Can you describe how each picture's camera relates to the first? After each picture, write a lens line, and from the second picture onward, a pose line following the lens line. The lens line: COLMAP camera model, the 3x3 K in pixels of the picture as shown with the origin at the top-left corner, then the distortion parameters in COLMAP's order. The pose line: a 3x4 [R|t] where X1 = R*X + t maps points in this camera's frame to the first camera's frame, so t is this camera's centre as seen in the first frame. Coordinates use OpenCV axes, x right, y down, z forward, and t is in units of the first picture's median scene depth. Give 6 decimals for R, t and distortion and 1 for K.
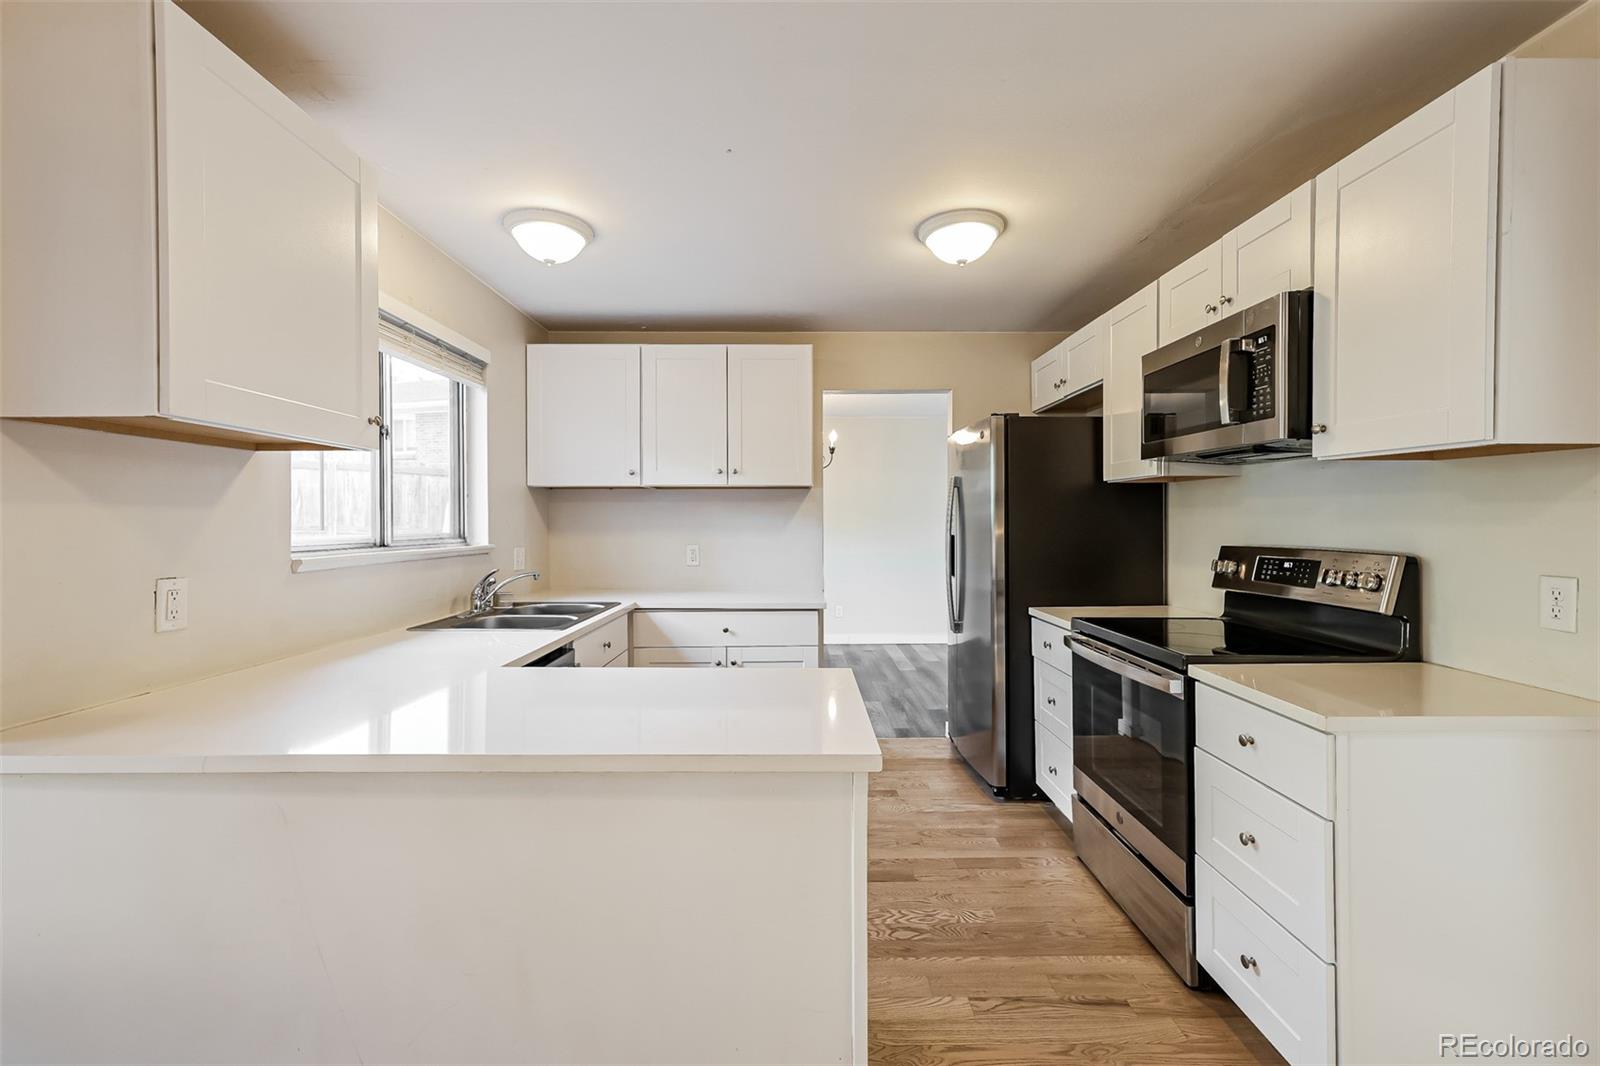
lens RADIAL K [[681.5, 0, 813.6], [0, 681.5, 527.7], [0, 0, 1]] dist [0.008221, 0.000823]
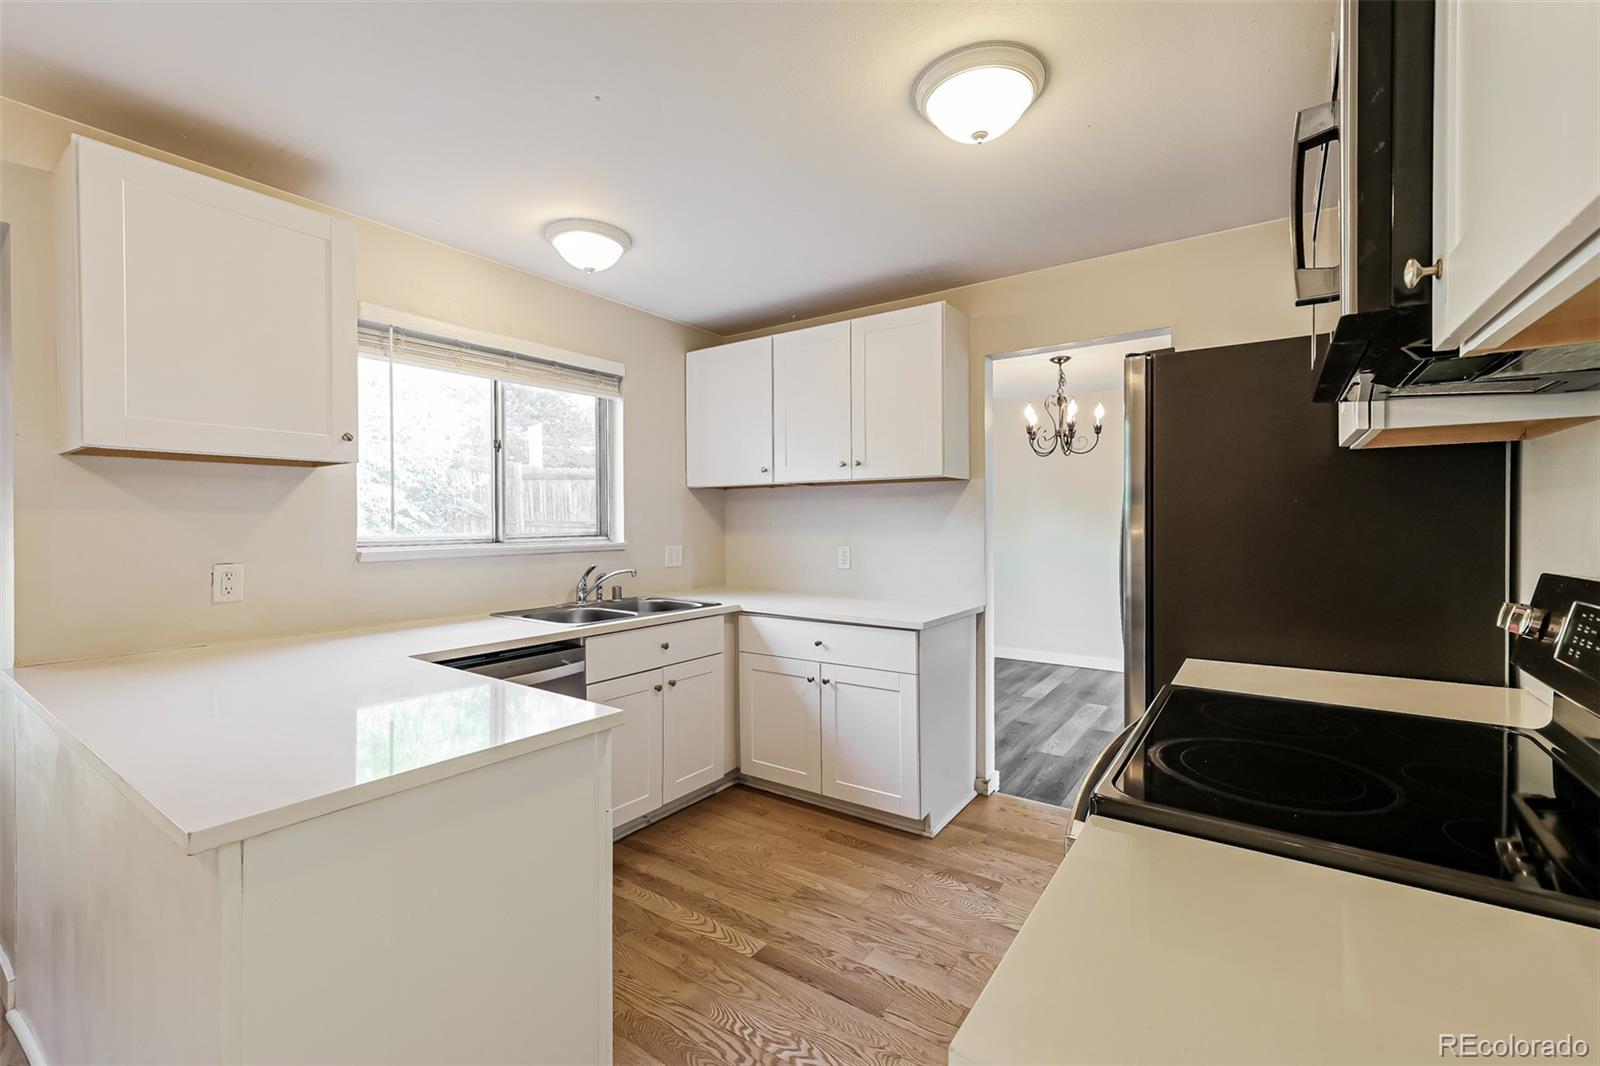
lens RADIAL K [[681.5, 0, 789.3], [0, 681.5, 532.3], [0, 0, 1]] dist [0.008221, 0.000823]
pose [[0.805611, 0.008338, -0.592386, 0.382144], [-0.002729, 0.999943, 0.010364, -0.003108], [0.592439, -0.006733, 0.805587, 0.277642]]
